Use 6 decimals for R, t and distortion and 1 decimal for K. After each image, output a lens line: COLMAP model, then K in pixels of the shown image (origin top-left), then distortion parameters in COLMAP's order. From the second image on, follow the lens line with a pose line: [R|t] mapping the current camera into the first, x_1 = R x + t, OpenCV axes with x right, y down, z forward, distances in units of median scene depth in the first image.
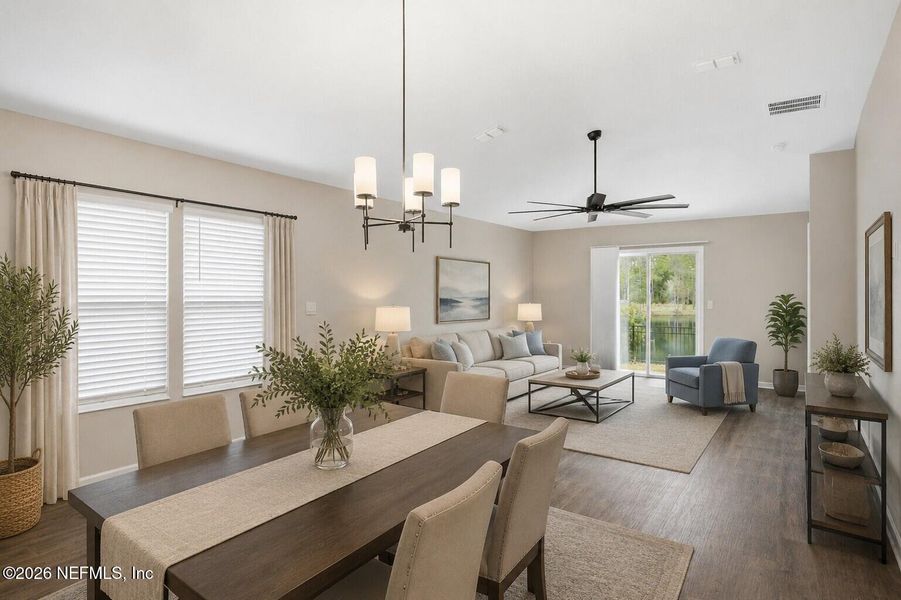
lens RADIAL K [[505.4, 0, 459.9], [0, 505.4, 292.7], [0, 0, 1]] dist [-0.001784, -0.000409]
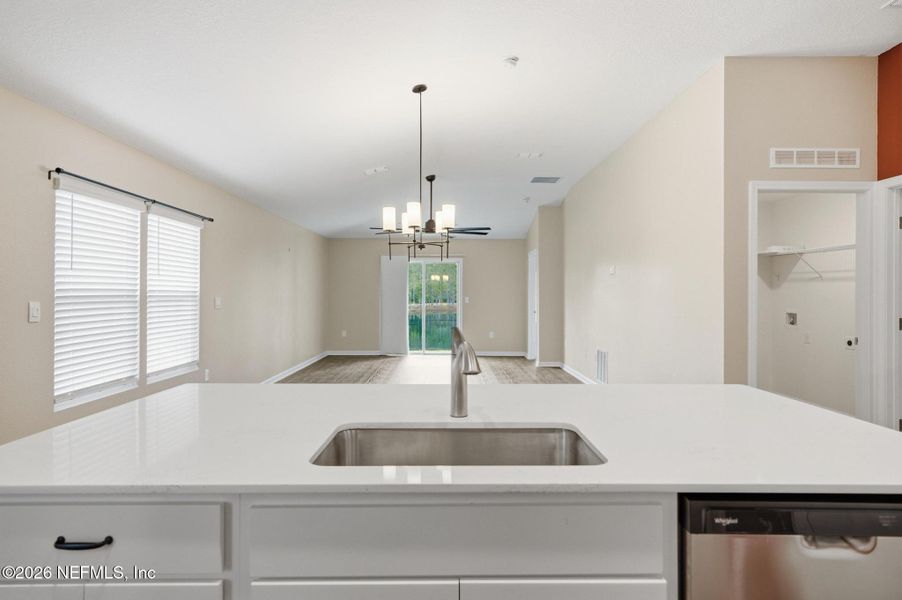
lens RADIAL K [[505.9, 0, 460.5], [0, 505.9, 292.7], [0, 0, 1]] dist [-0.001784, -0.000409]
pose [[0.819477, 0.006112, 0.573080, -0.621175], [-0.005262, 0.999981, -0.003141, 0.012733], [-0.573089, -0.000441, 0.819493, -0.258200]]
